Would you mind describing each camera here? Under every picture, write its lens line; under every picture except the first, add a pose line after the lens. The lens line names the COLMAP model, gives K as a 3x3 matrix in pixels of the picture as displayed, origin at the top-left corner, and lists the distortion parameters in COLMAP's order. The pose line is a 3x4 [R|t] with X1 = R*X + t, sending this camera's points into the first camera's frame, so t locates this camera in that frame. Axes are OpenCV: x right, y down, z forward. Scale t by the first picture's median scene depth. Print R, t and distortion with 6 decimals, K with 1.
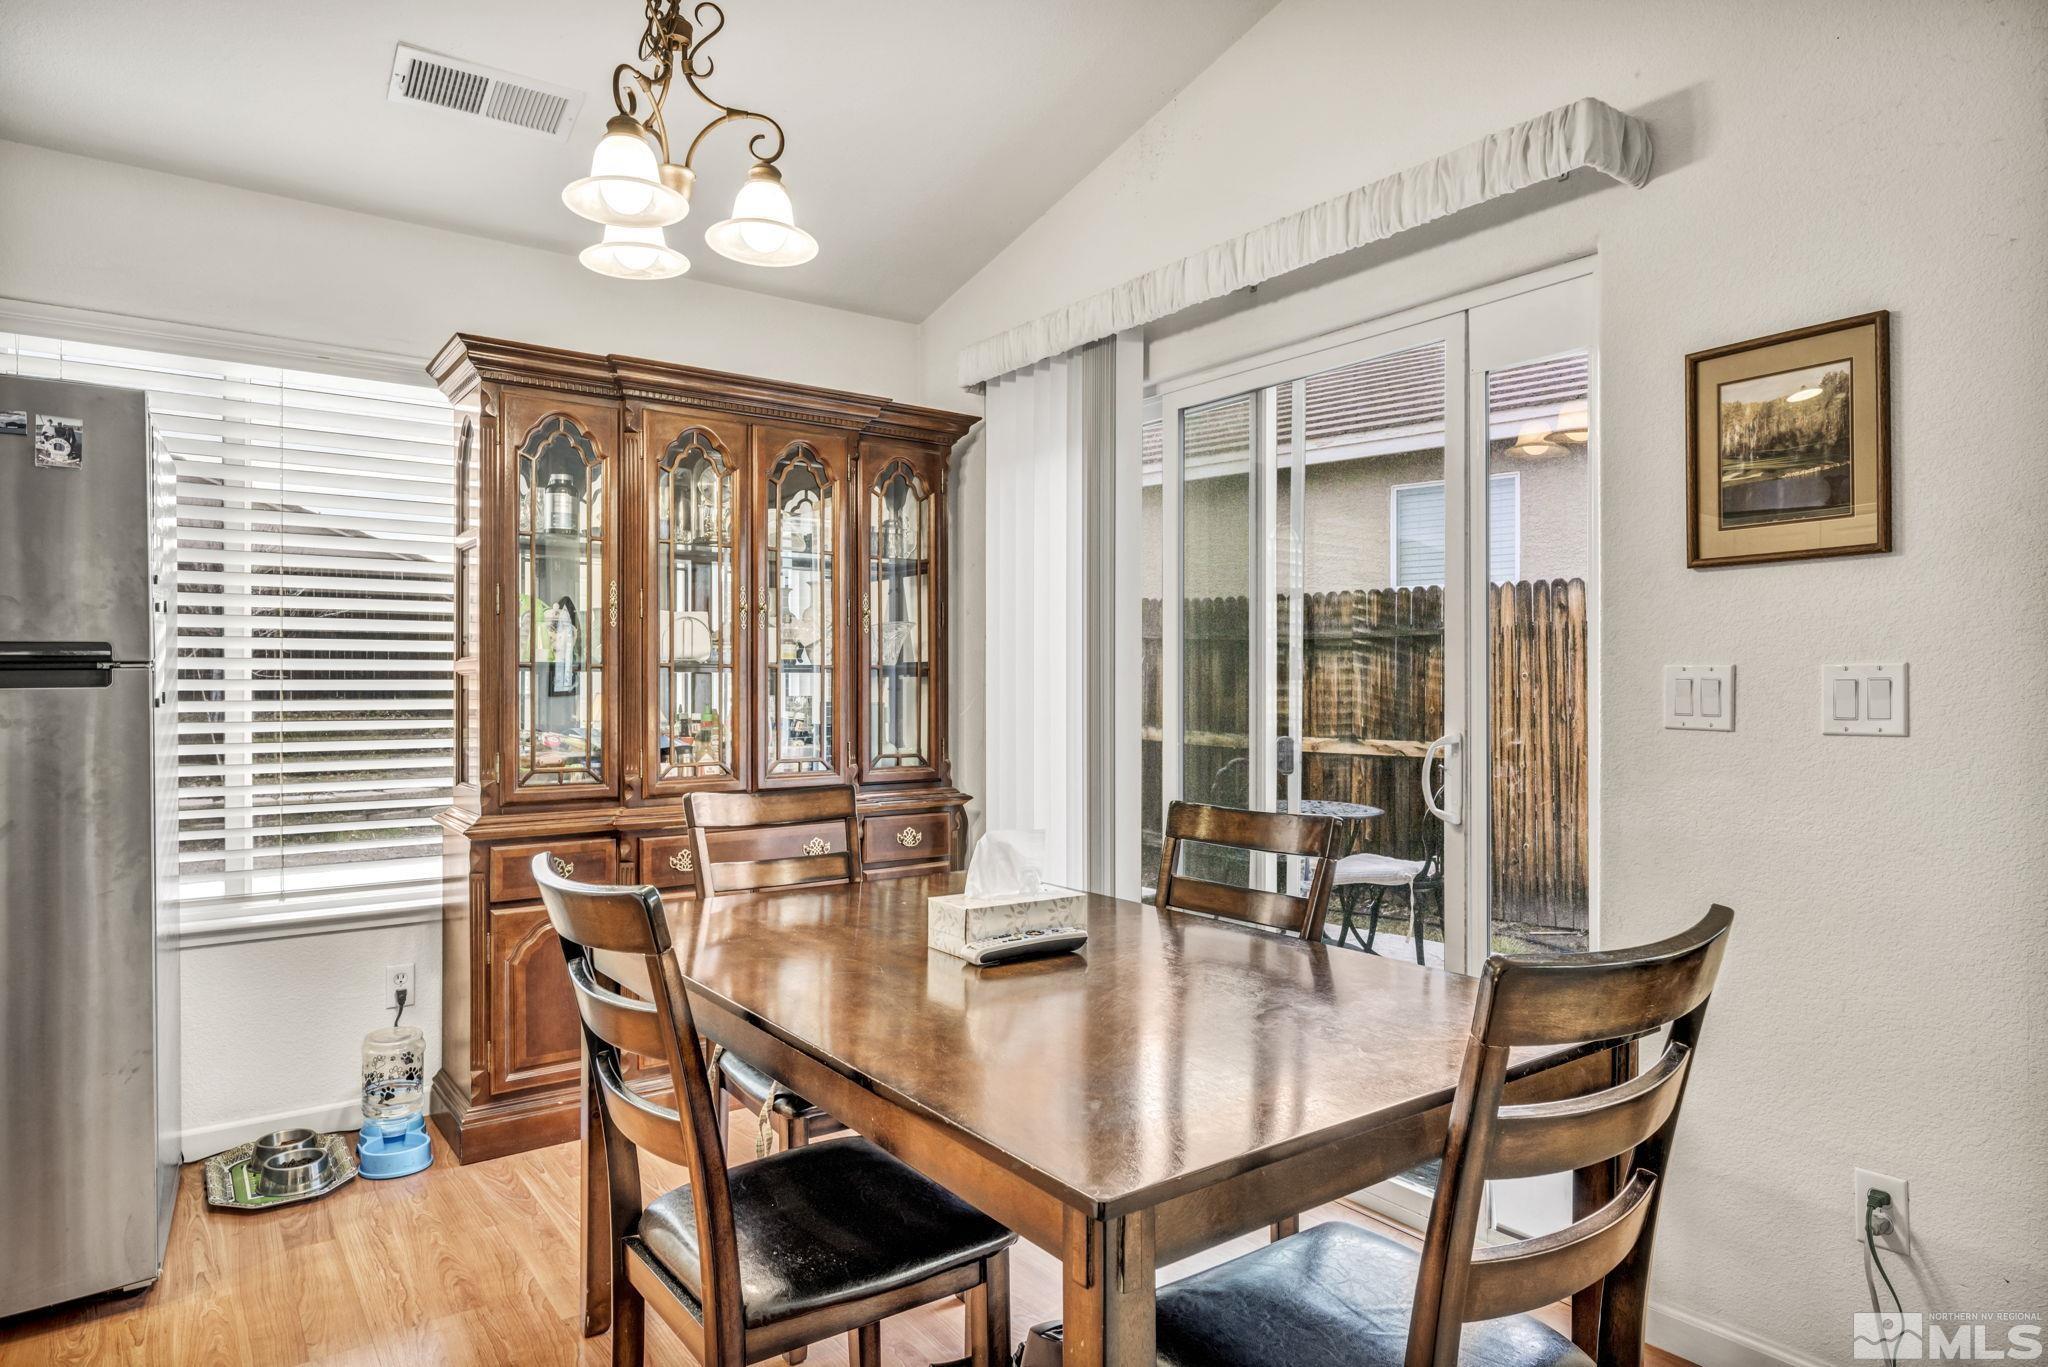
lens RADIAL K [[1172.8, 0, 1007.7], [0, 1172.8, 683.8], [0, 0, 1]] dist [-0.012200, 0.006617]
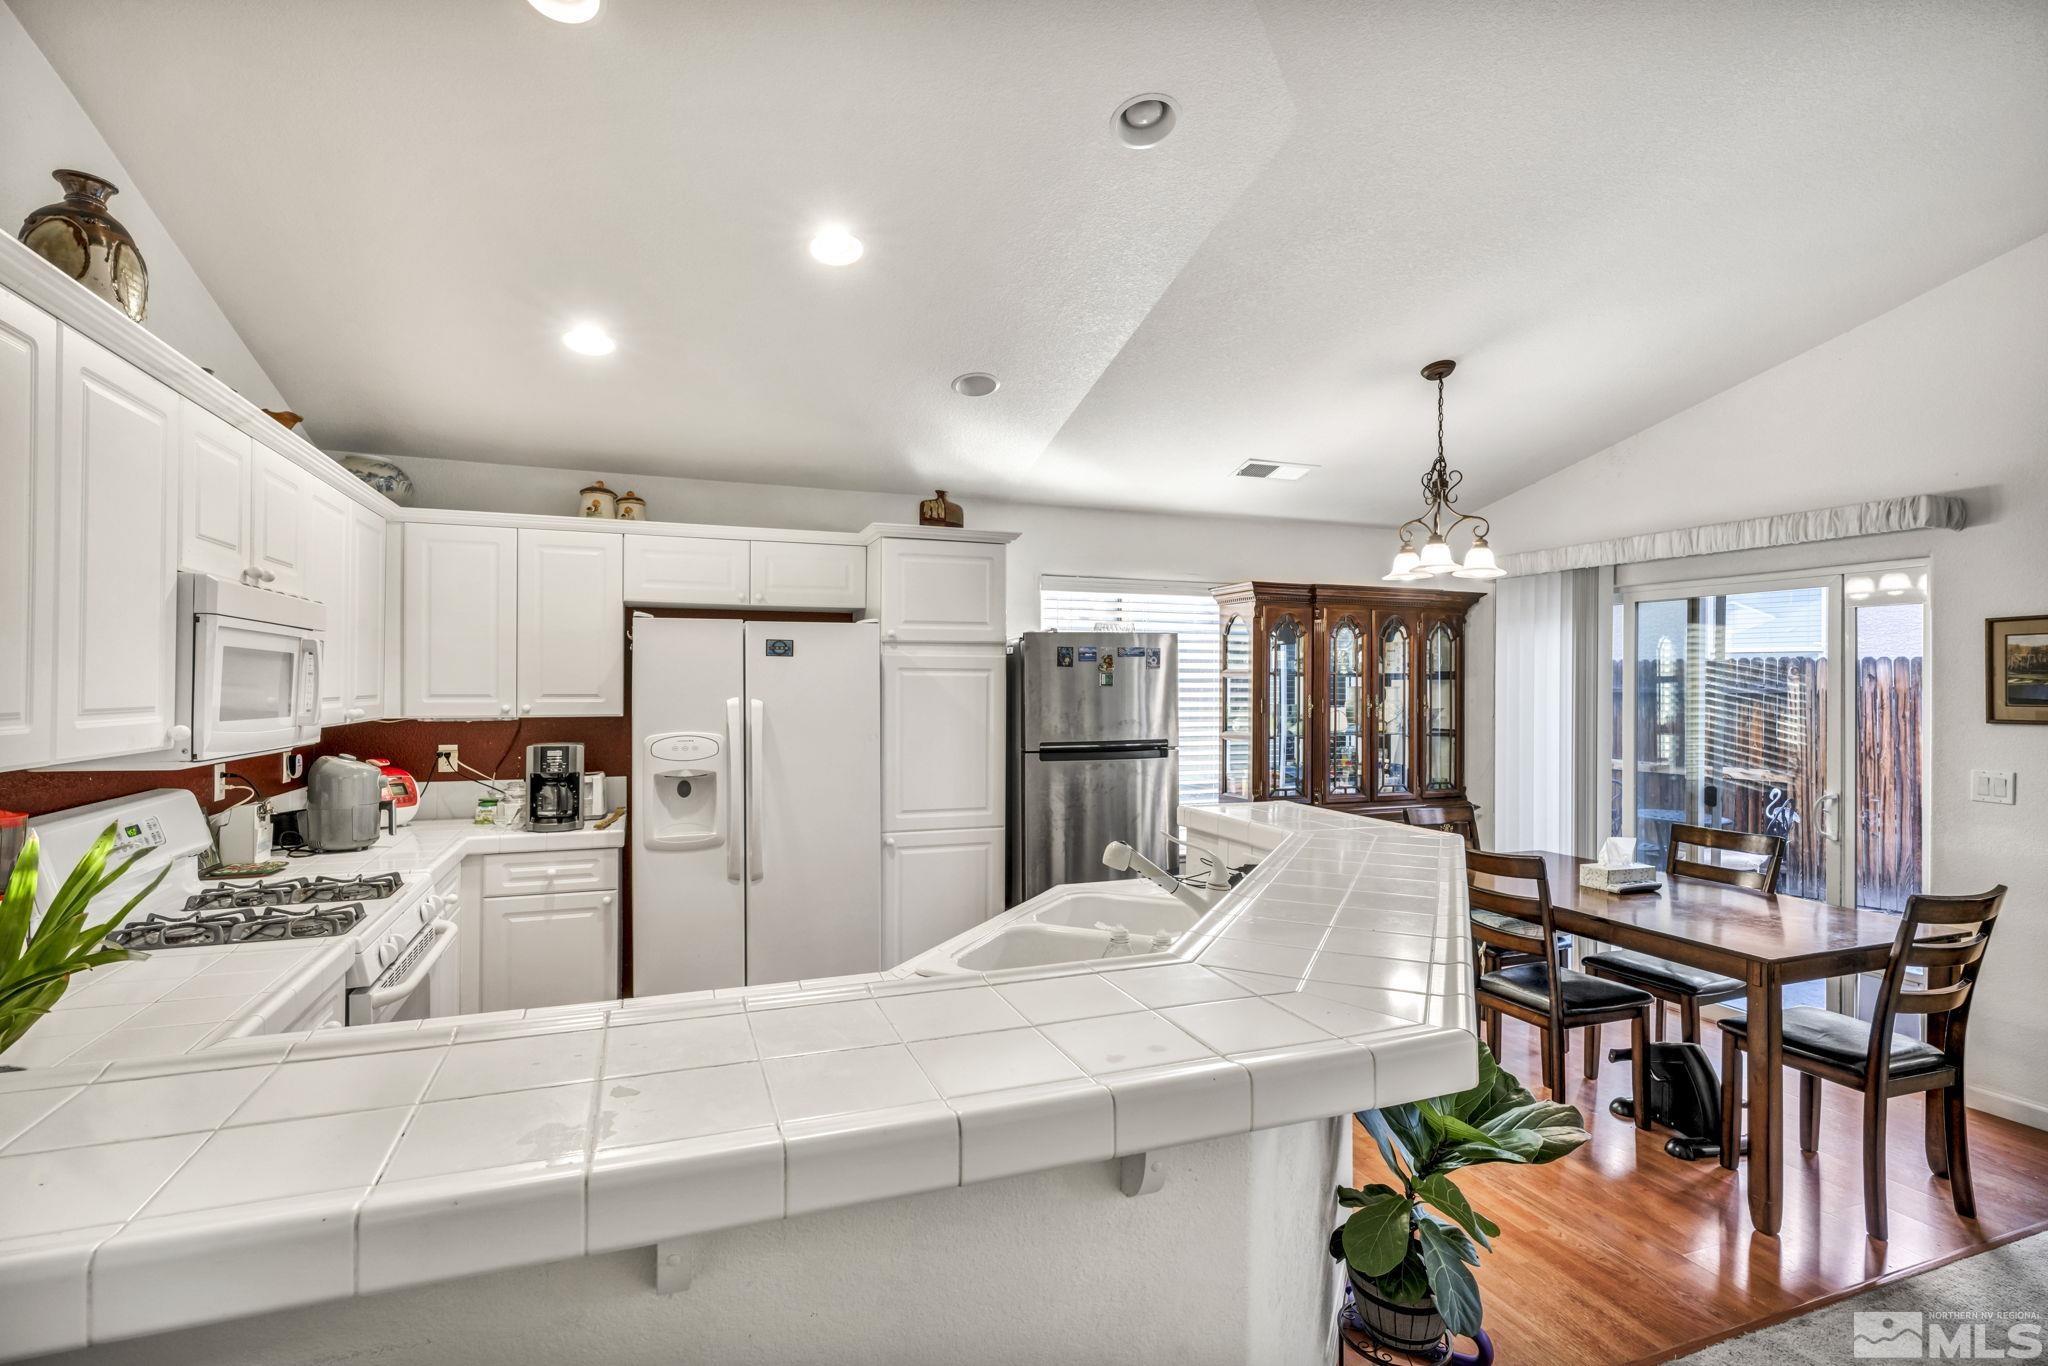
lens RADIAL K [[948.0, 0, 990.4], [0, 948.0, 680.9], [0, 0, 1]] dist [0.000393, -0.000601]
pose [[0.960475, 0.002498, -0.278354, -0.521839], [-0.002798, 0.999996, -0.000680, -0.138827], [0.278351, 0.001432, 0.960478, -0.891126]]
